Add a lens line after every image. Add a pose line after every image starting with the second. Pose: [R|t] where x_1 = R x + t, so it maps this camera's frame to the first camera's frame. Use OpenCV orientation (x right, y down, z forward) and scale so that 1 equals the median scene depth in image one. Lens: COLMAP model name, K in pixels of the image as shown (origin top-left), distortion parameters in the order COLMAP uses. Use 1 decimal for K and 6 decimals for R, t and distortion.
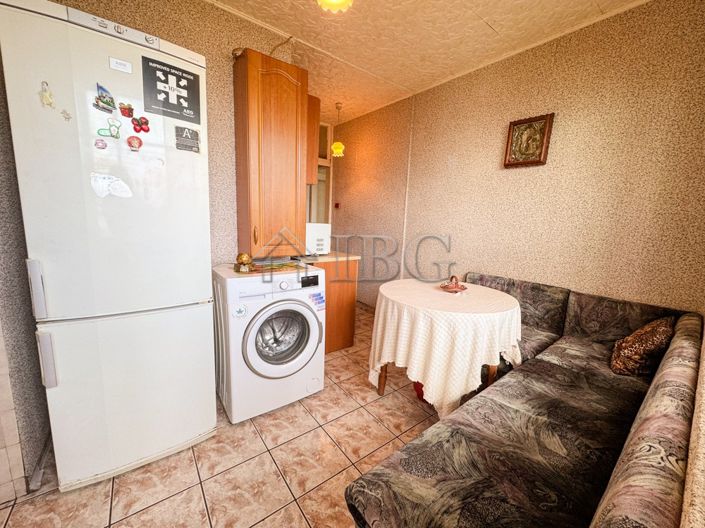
lens RADIAL K [[280.1, 0, 351.1], [0, 280.1, 264.1], [0, 0, 1]] dist [-0.005177, 0.000659]
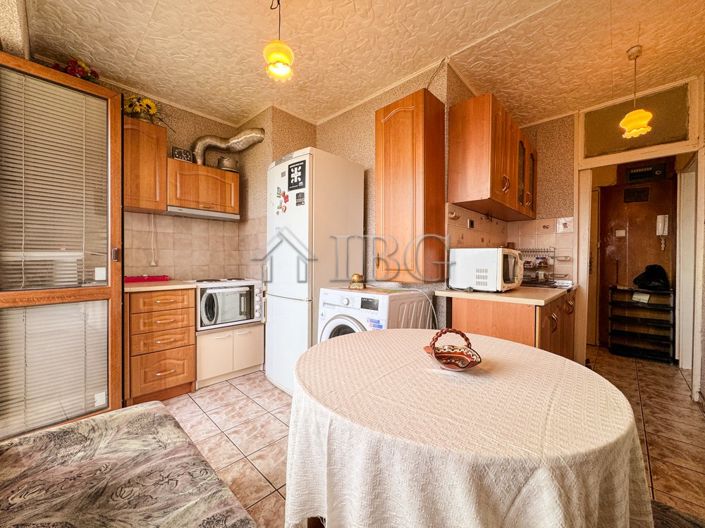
lens RADIAL K [[280.1, 0, 354.3], [0, 280.1, 263.5], [0, 0, 1]] dist [-0.005177, 0.000659]
pose [[0.165454, -0.030050, -0.985760, 1.154612], [-0.160827, 0.985334, -0.057031, -0.016533], [0.973016, 0.167973, 0.158195, 1.143043]]
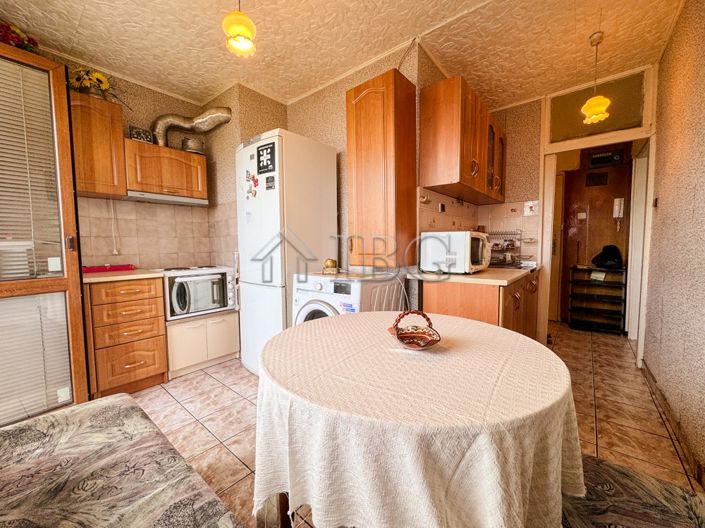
lens RADIAL K [[280.1, 0, 354.3], [0, 280.1, 263.2], [0, 0, 1]] dist [-0.005177, 0.000659]
pose [[0.236176, 0.017831, -0.971547, 1.165816], [-0.139652, 0.990075, -0.015778, -0.021469], [0.961623, 0.139405, 0.236322, 1.178822]]
